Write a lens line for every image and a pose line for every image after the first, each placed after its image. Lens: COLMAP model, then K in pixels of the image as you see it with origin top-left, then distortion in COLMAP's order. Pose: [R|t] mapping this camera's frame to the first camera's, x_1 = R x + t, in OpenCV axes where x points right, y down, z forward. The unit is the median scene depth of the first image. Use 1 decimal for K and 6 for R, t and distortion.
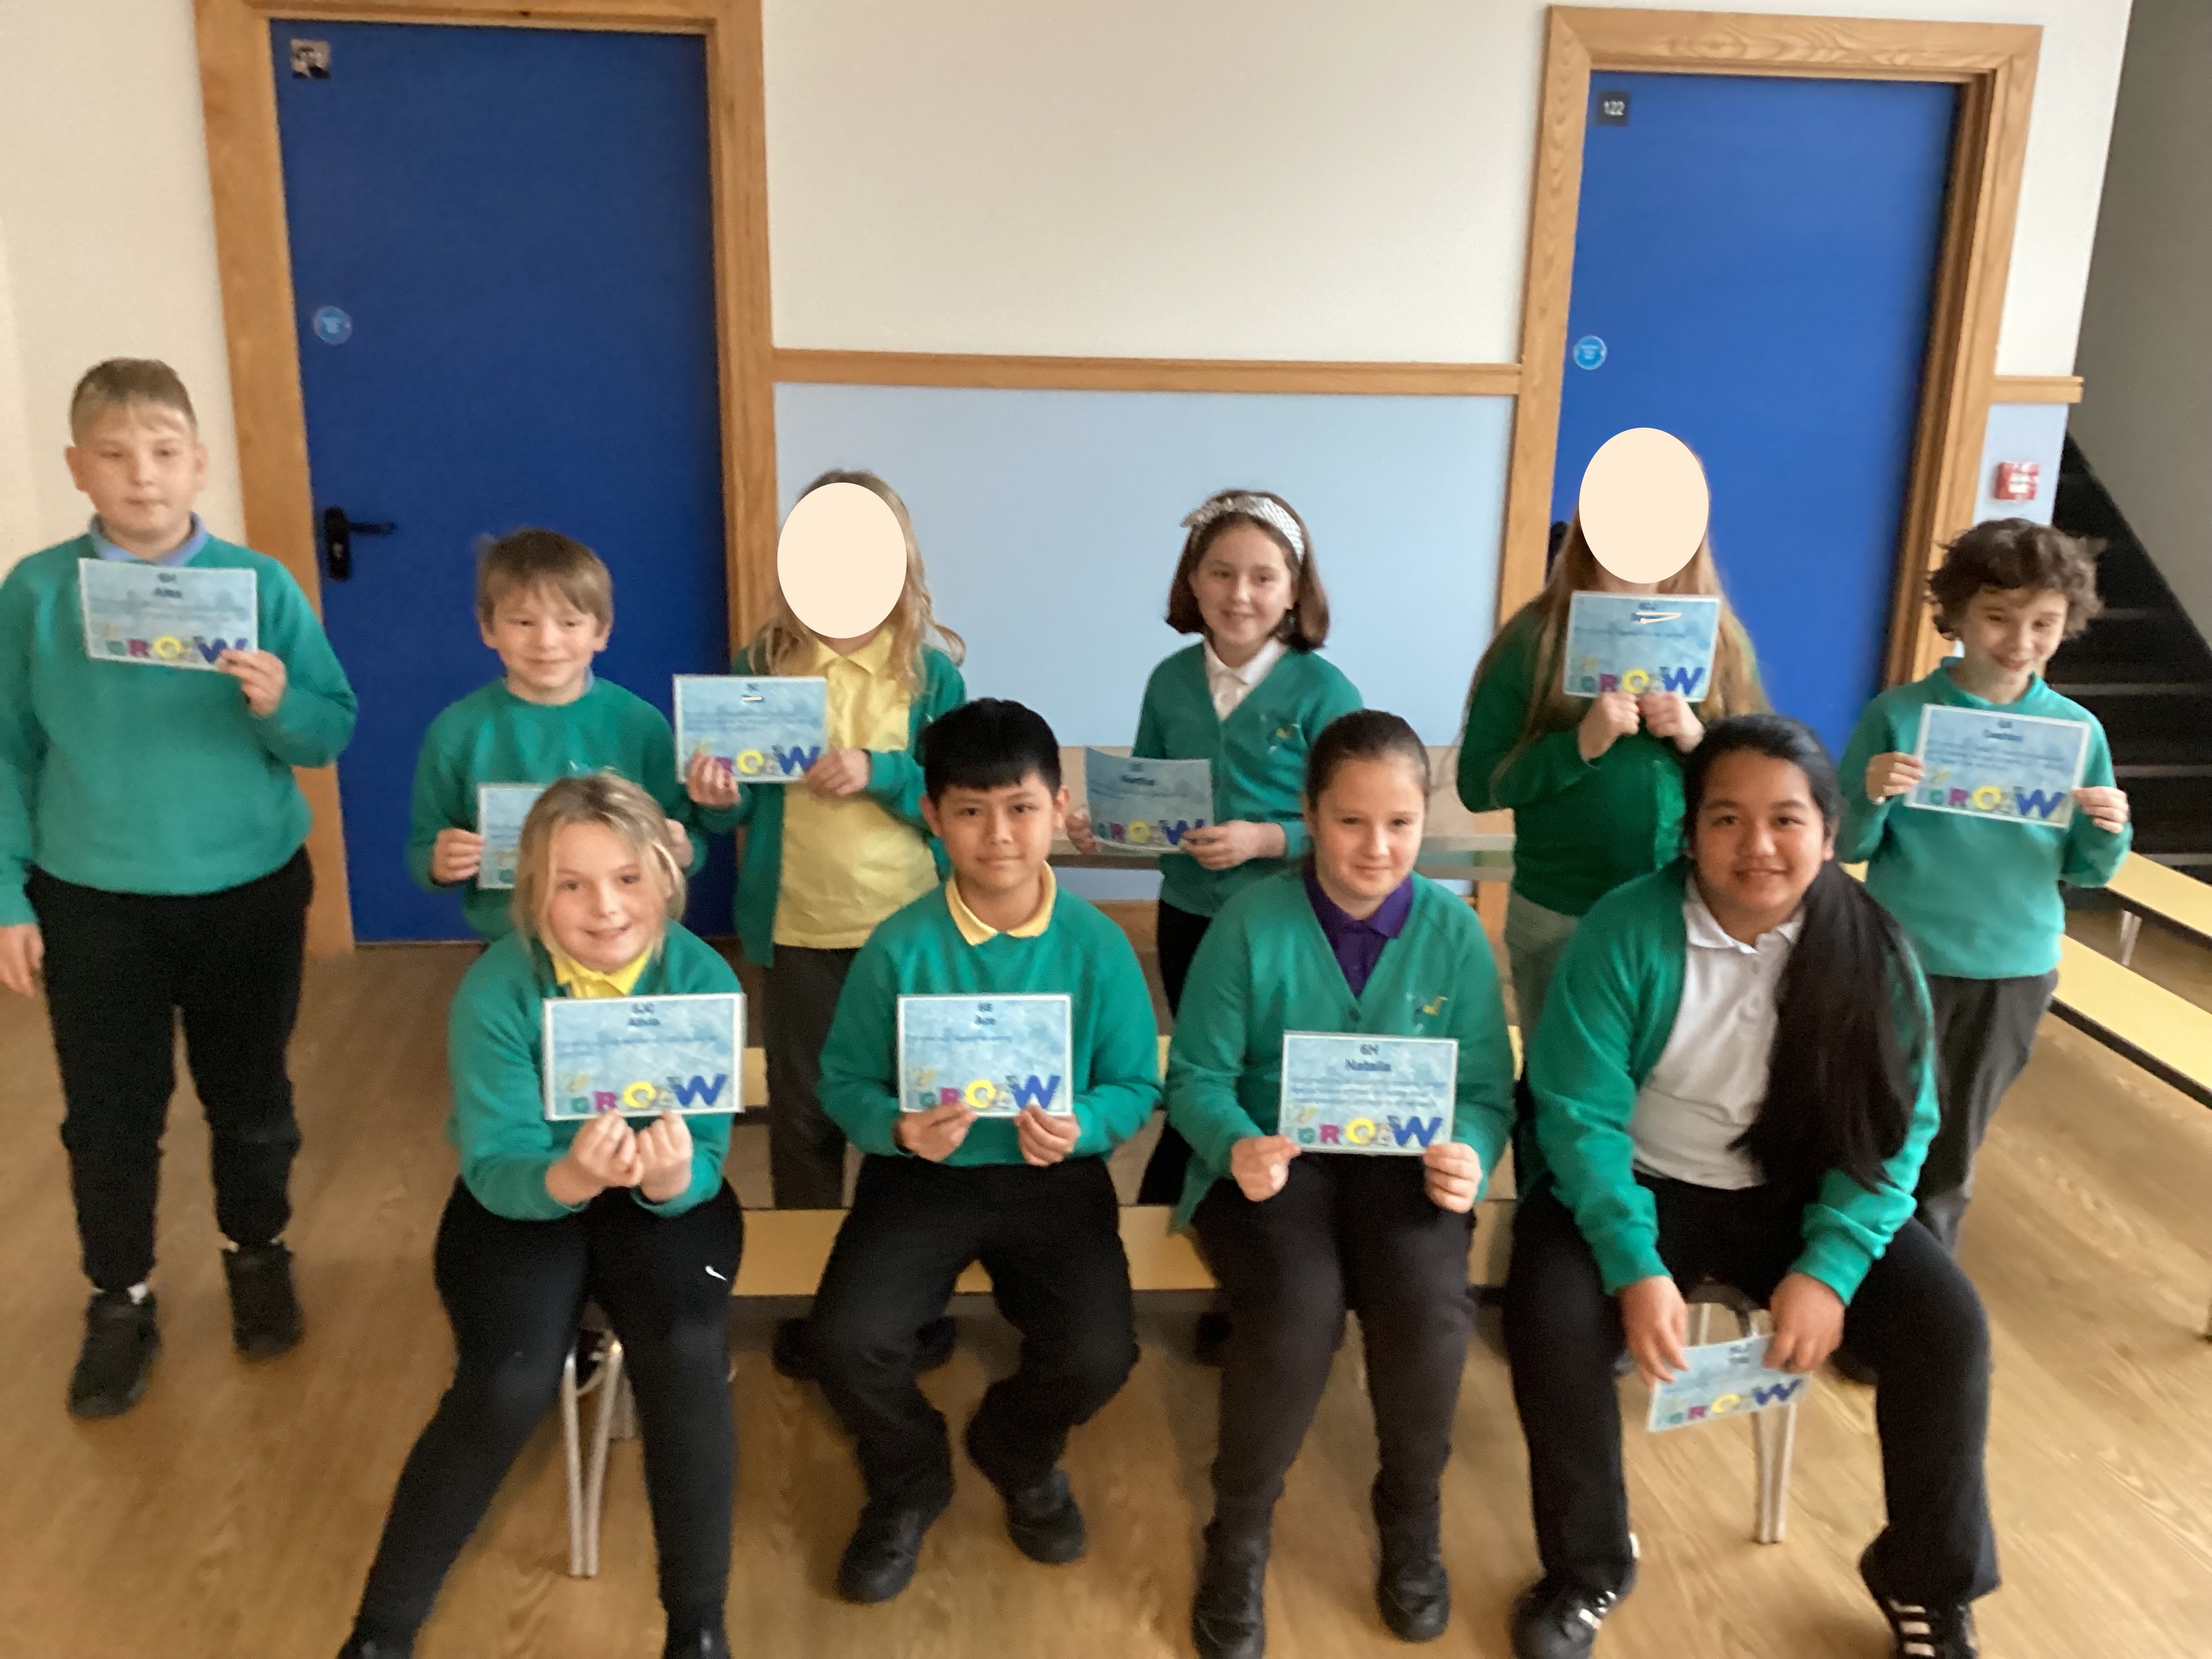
lens RADIAL K [[1975.2, 0, 1107.0], [0, 1975.2, 844.0], [0, 0, 1]] dist [0.067083, -0.115838]
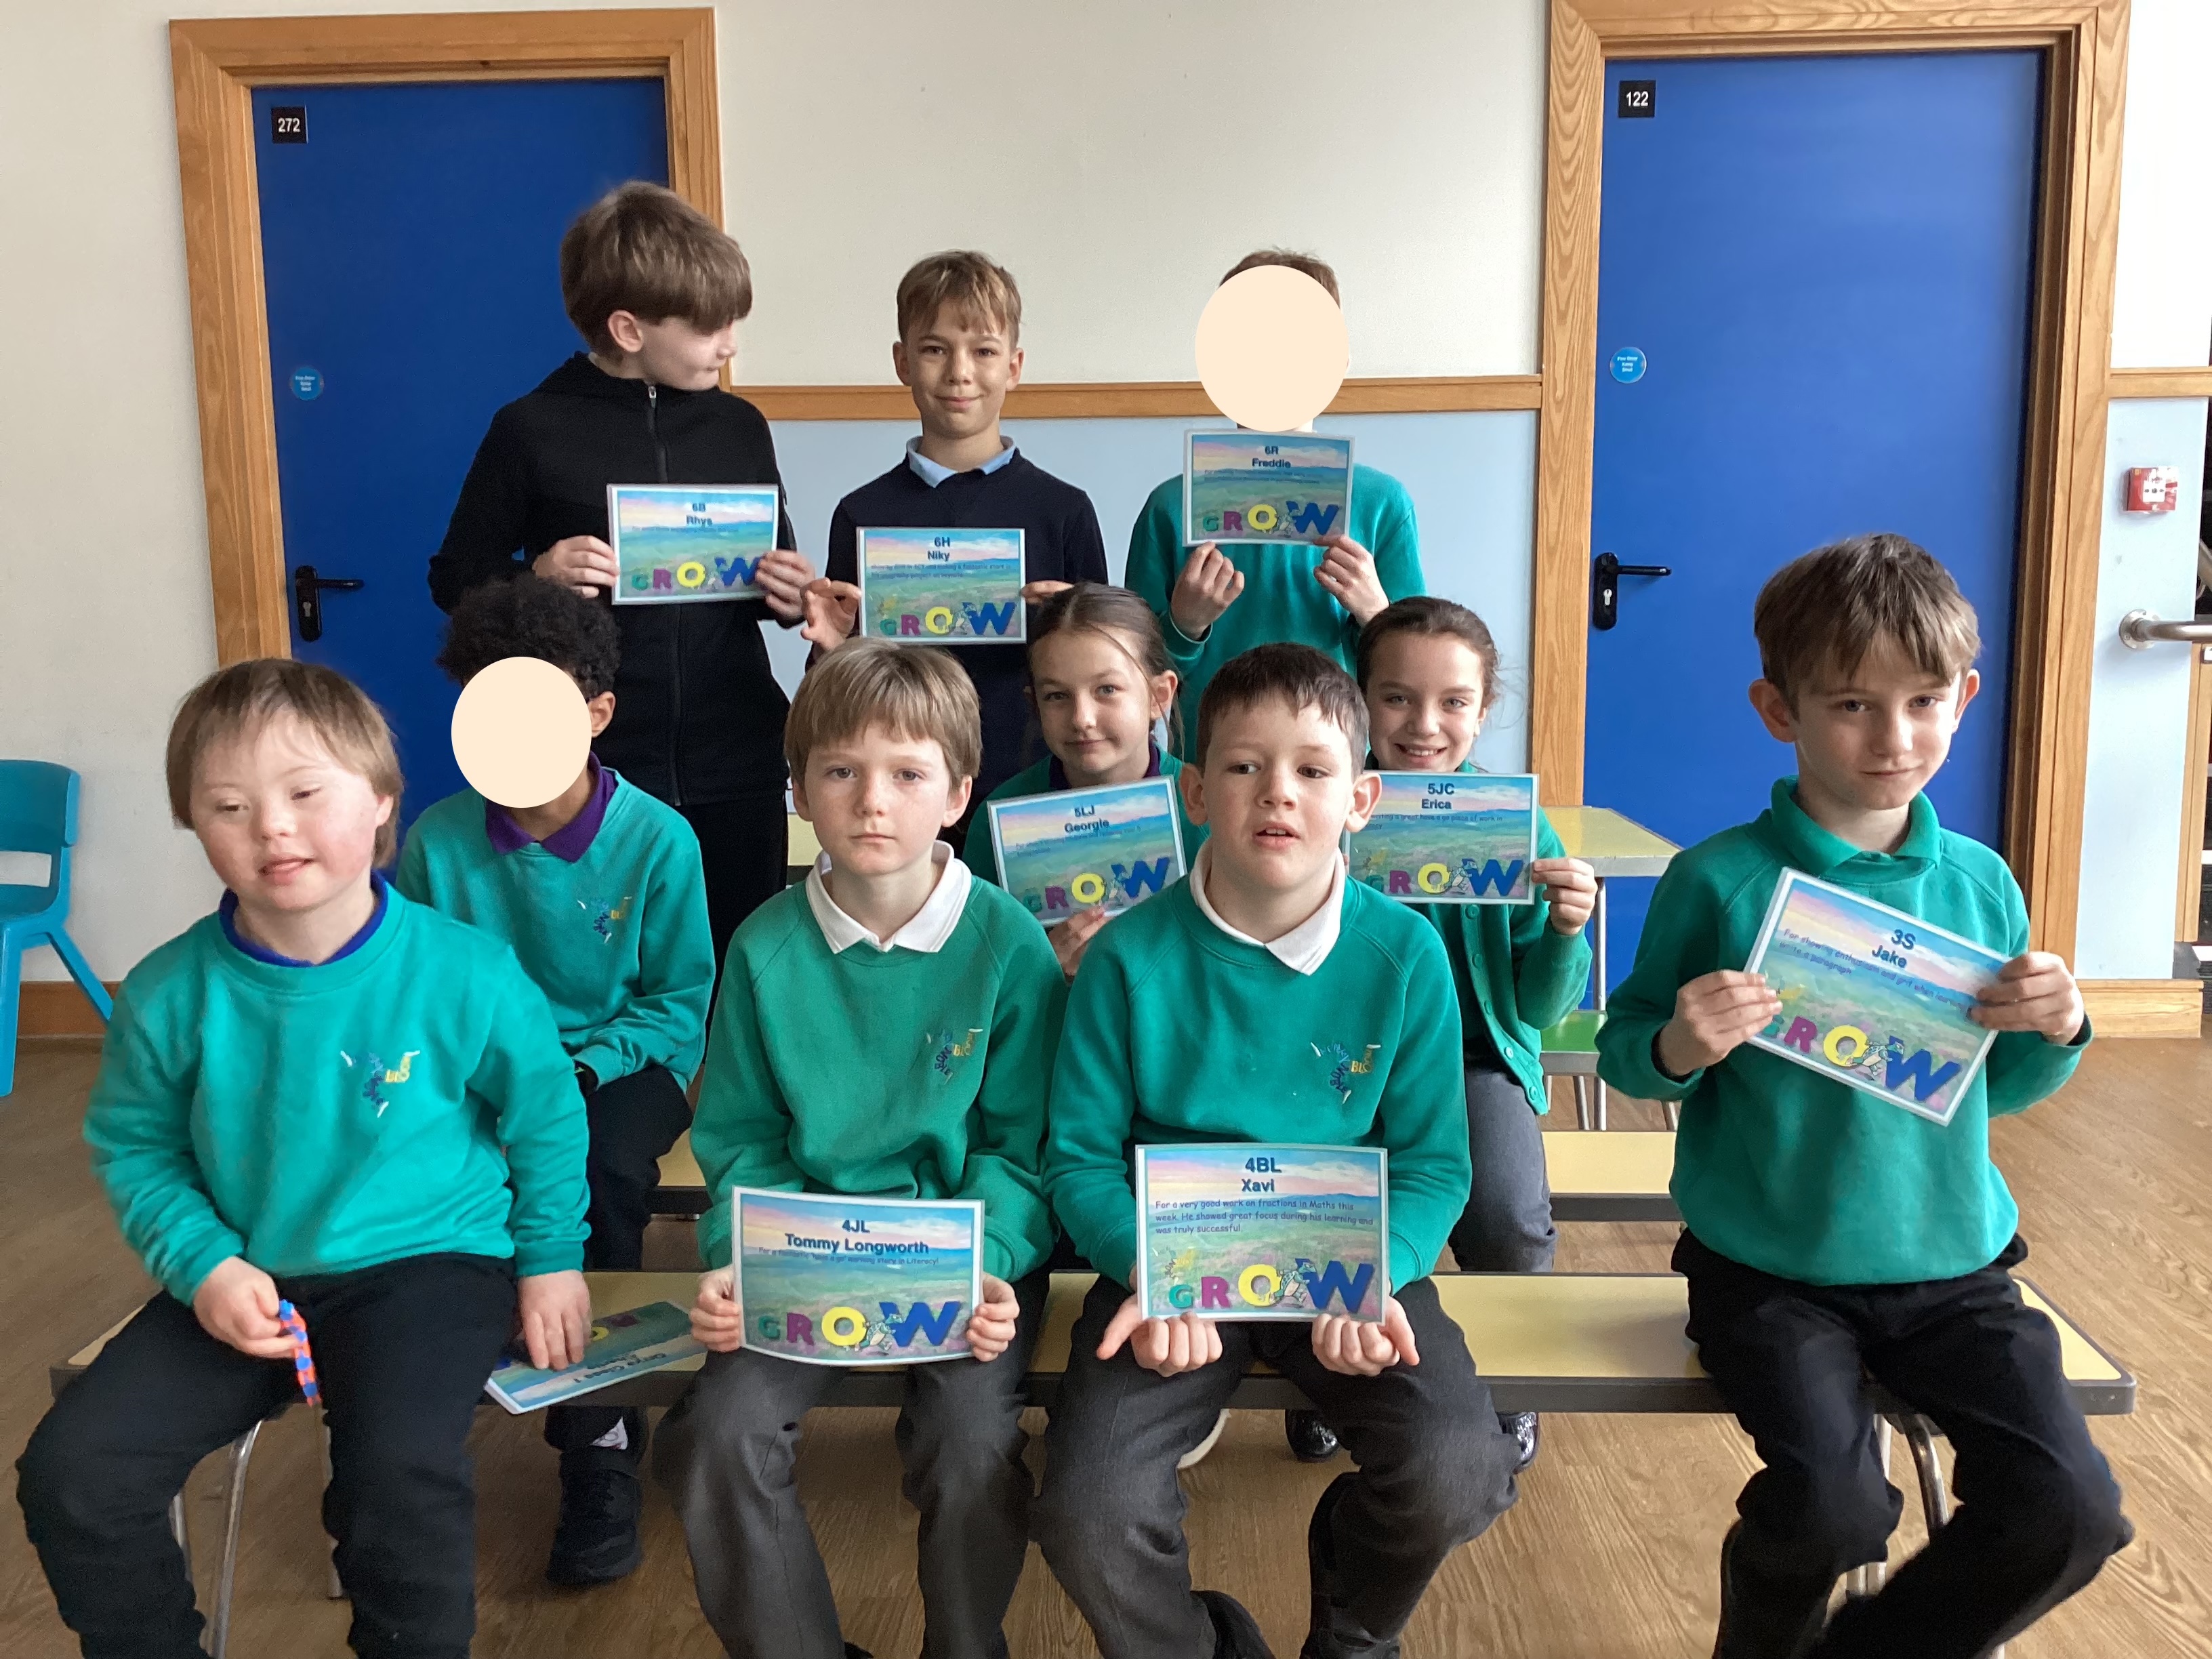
lens RADIAL K [[1975.2, 0, 1117.3], [0, 1975.2, 851.8], [0, 0, 1]] dist [0.067083, -0.115838]
pose [[0.986872, -0.012028, -0.161057, 0.164868], [-0.009840, 0.990893, -0.134290, 0.098851], [0.161206, 0.134112, 0.977766, 0.118064]]
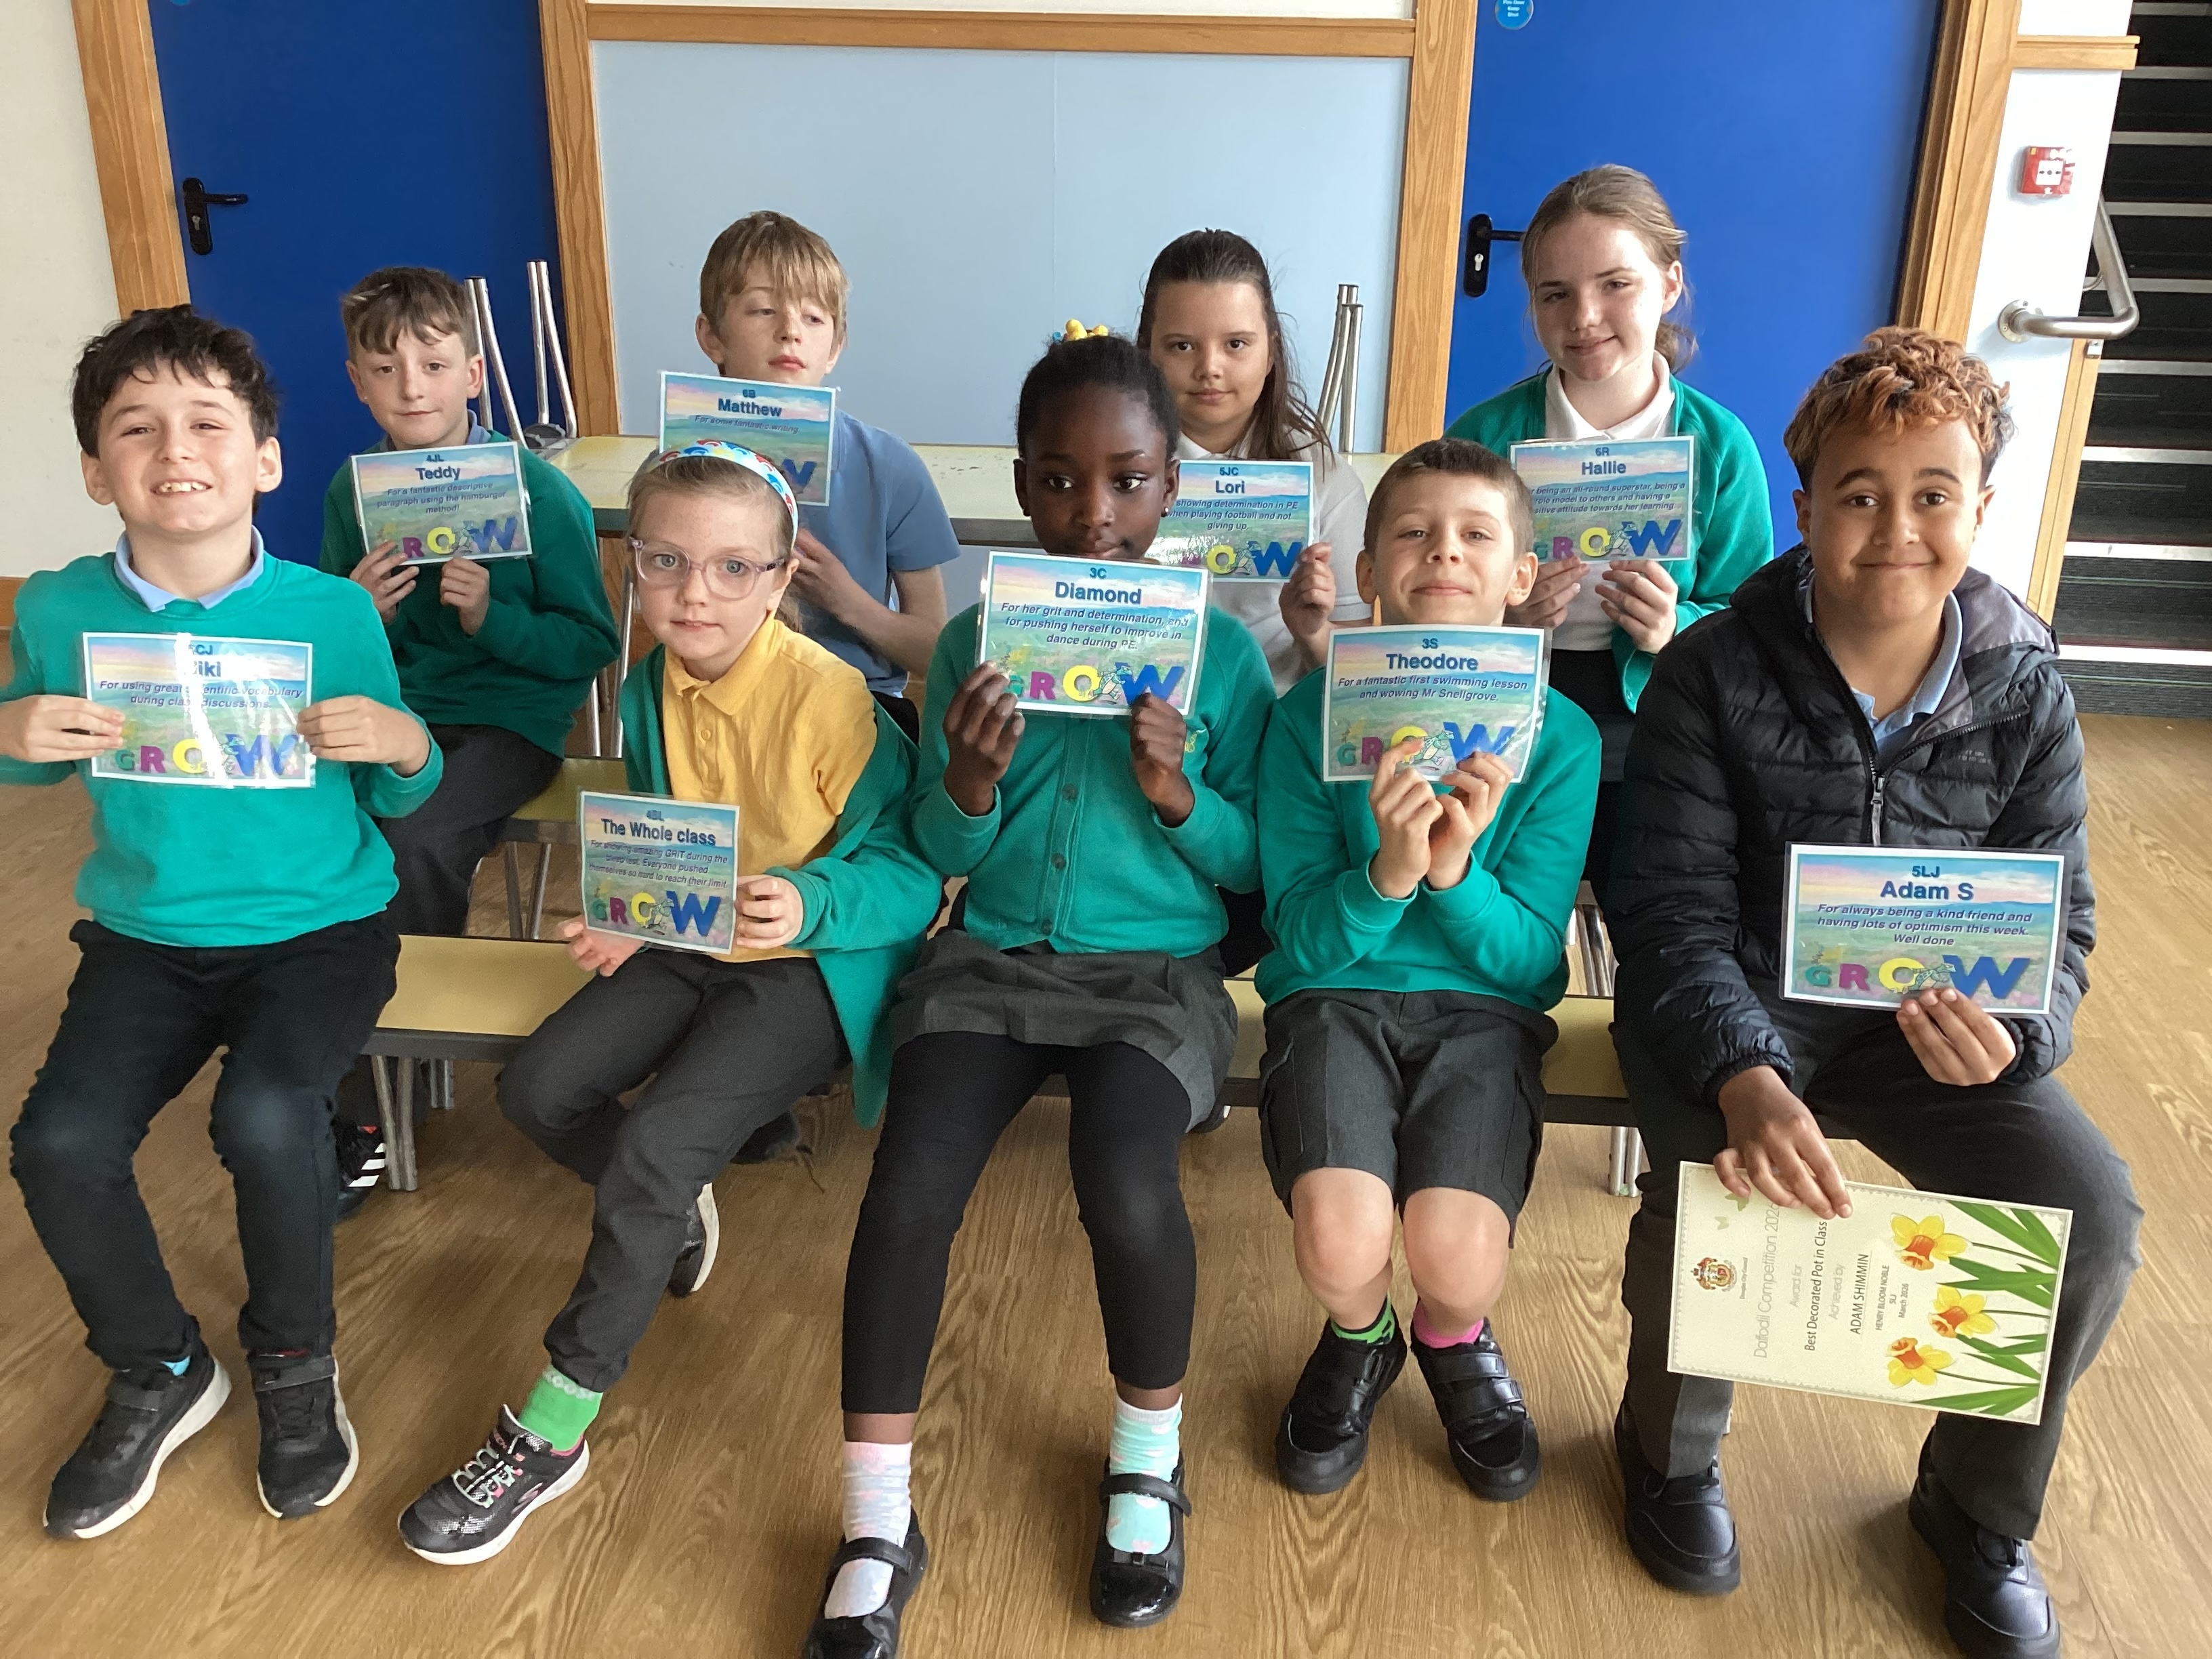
lens RADIAL K [[1975.2, 0, 1122.8], [0, 1975.2, 846.7], [0, 0, 1]] dist [0.067083, -0.115838]
pose [[0.972329, 0.079082, -0.219822, 0.310709], [-0.060147, 0.993983, 0.091546, 0.044335], [0.225739, -0.075791, 0.971235, 0.107930]]
